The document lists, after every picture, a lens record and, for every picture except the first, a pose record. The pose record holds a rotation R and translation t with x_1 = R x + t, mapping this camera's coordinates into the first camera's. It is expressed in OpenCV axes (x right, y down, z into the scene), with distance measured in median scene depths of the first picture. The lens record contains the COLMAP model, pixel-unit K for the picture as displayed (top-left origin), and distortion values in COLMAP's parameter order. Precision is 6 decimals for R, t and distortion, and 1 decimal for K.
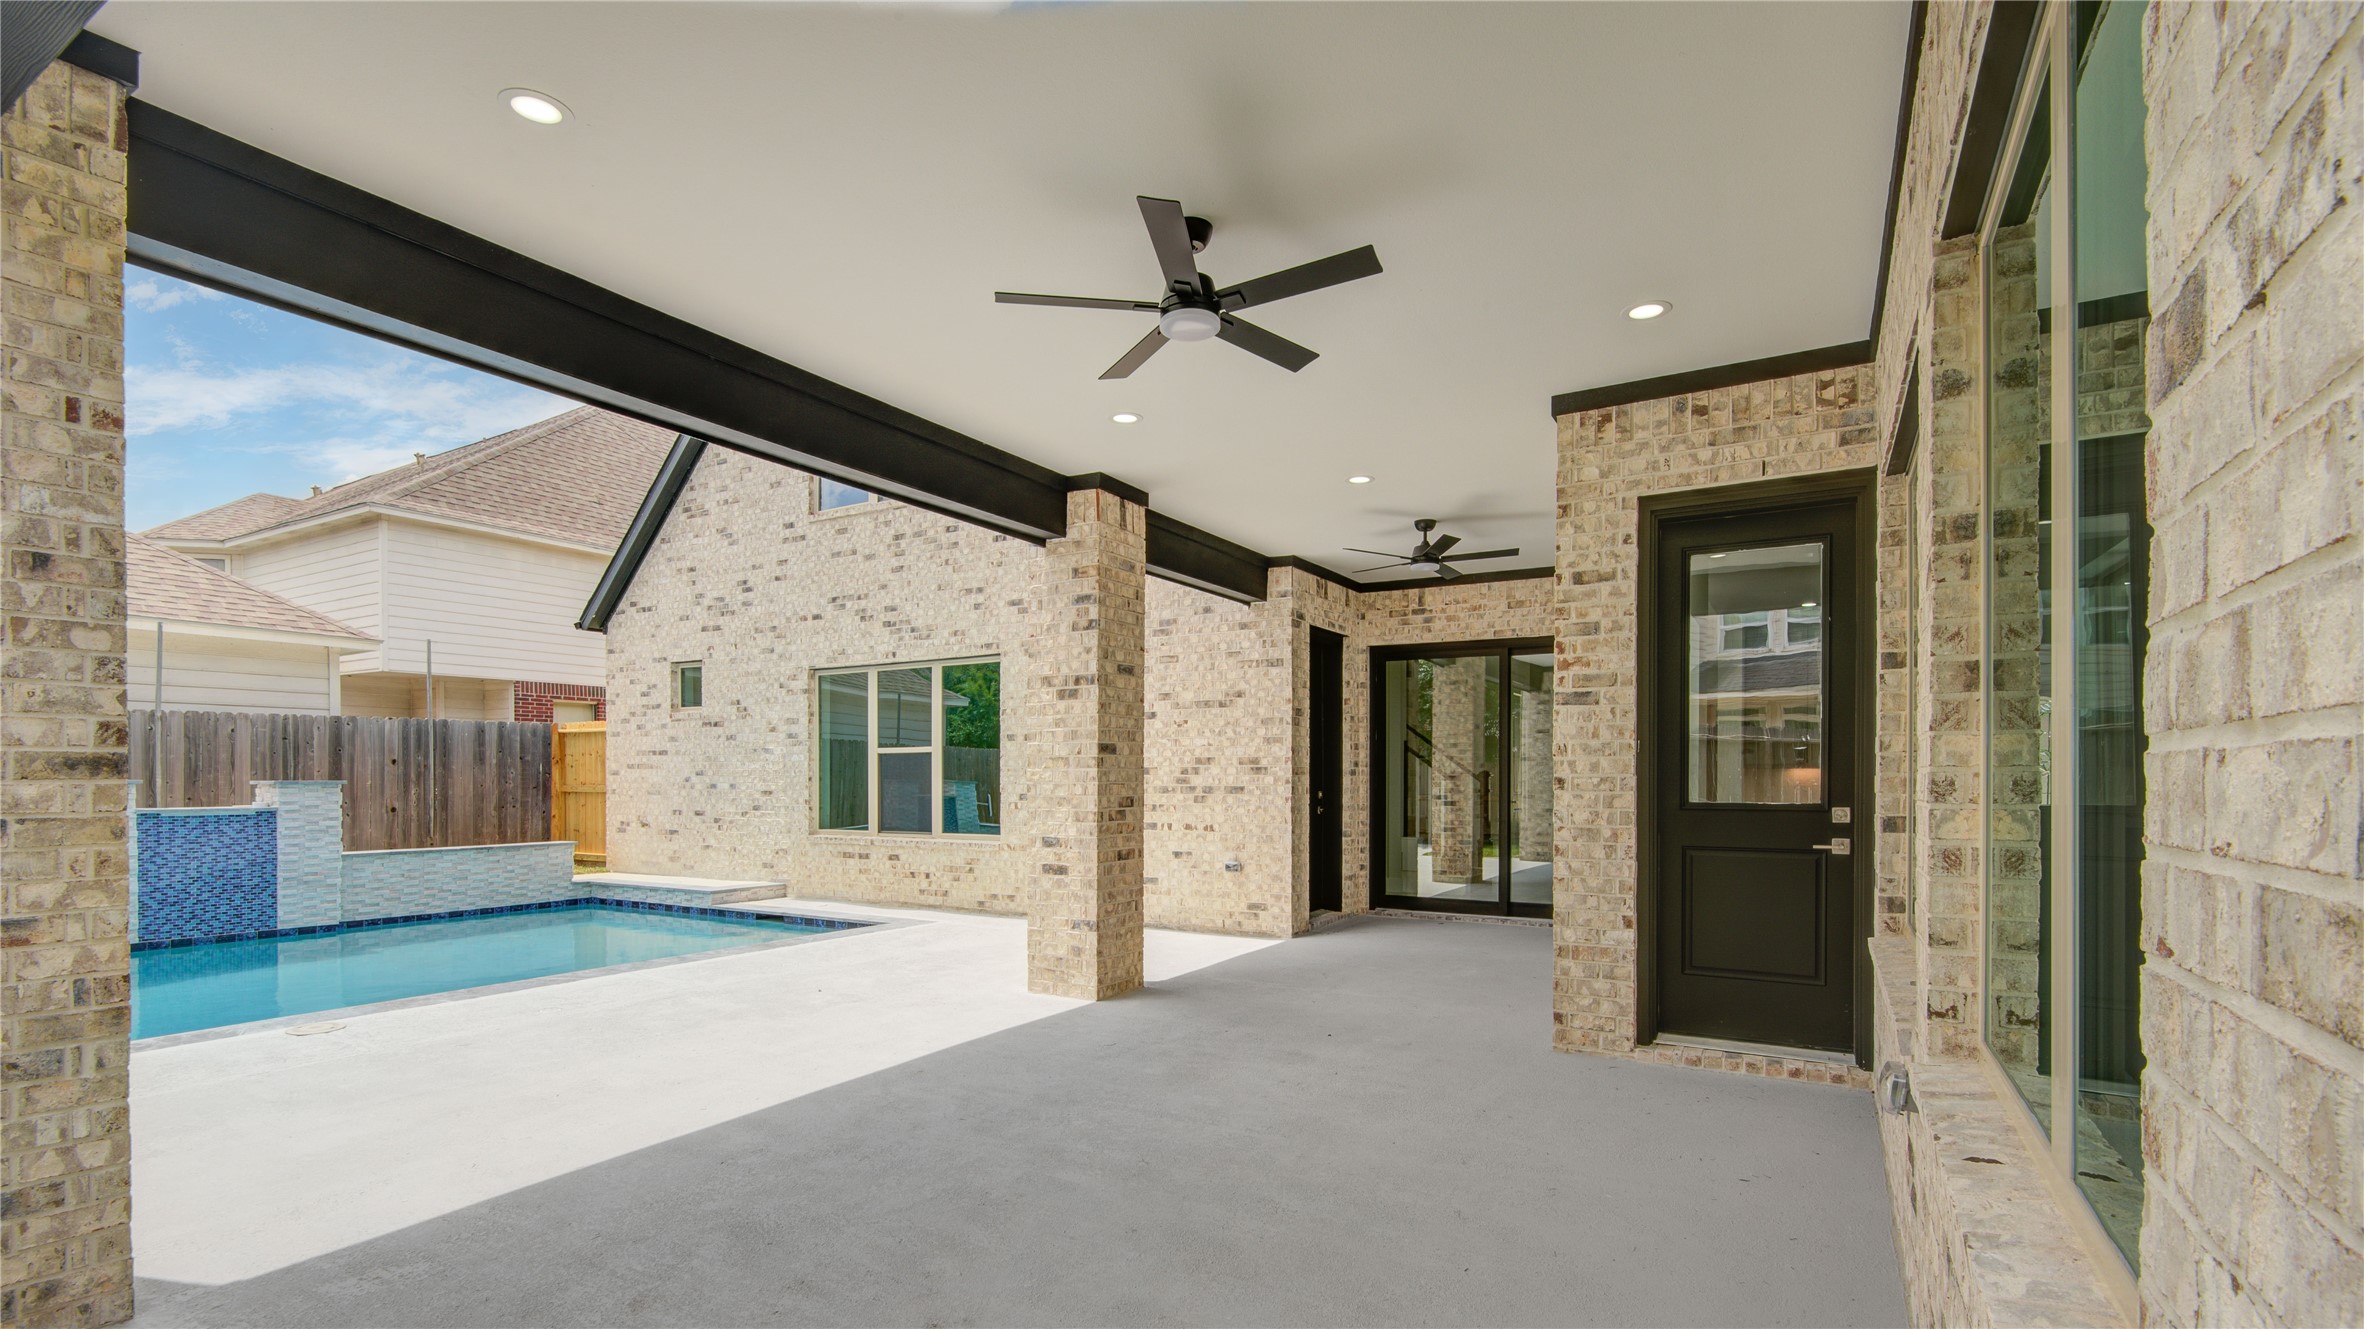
lens RADIAL K [[1072.2, 0, 1178.4], [0, 1072.2, 782.3], [0, 0, 1]] dist [0.005246, -0.003650]
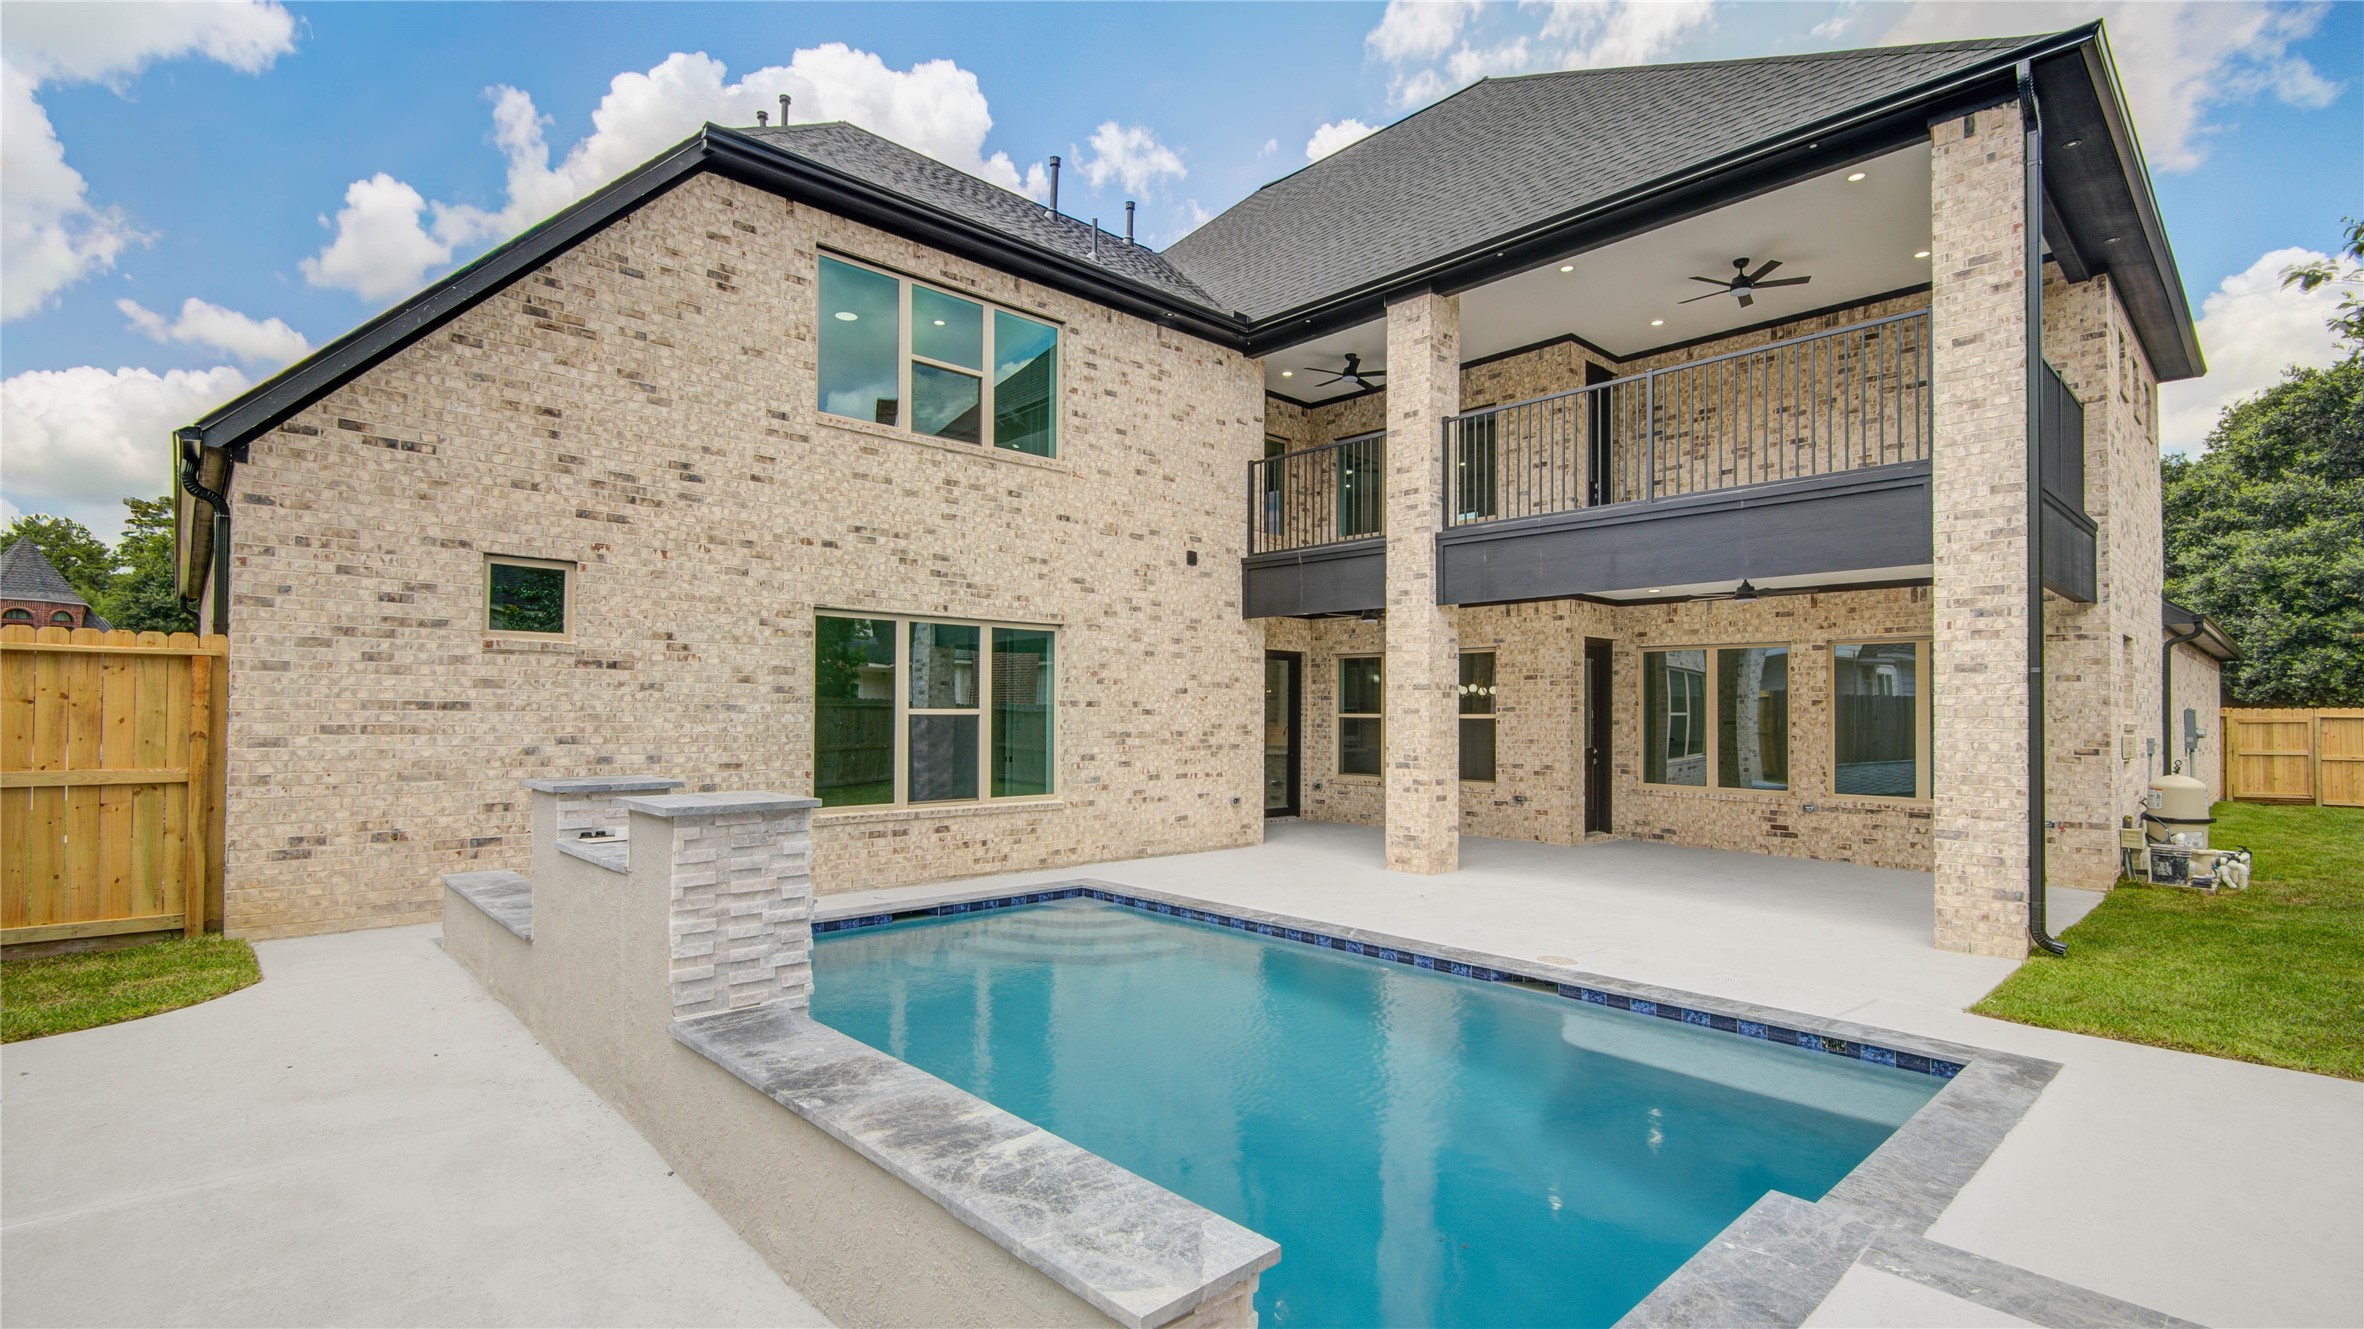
lens RADIAL K [[1072.2, 0, 1177.9], [0, 1072.2, 689.5], [0, 0, 1]] dist [0.005246, -0.003650]
pose [[0.273195, 0.022726, 0.961690, -1.106334], [-0.003936, 0.999739, -0.022507, -0.029727], [-0.961951, 0.002363, 0.273213, 0.562765]]
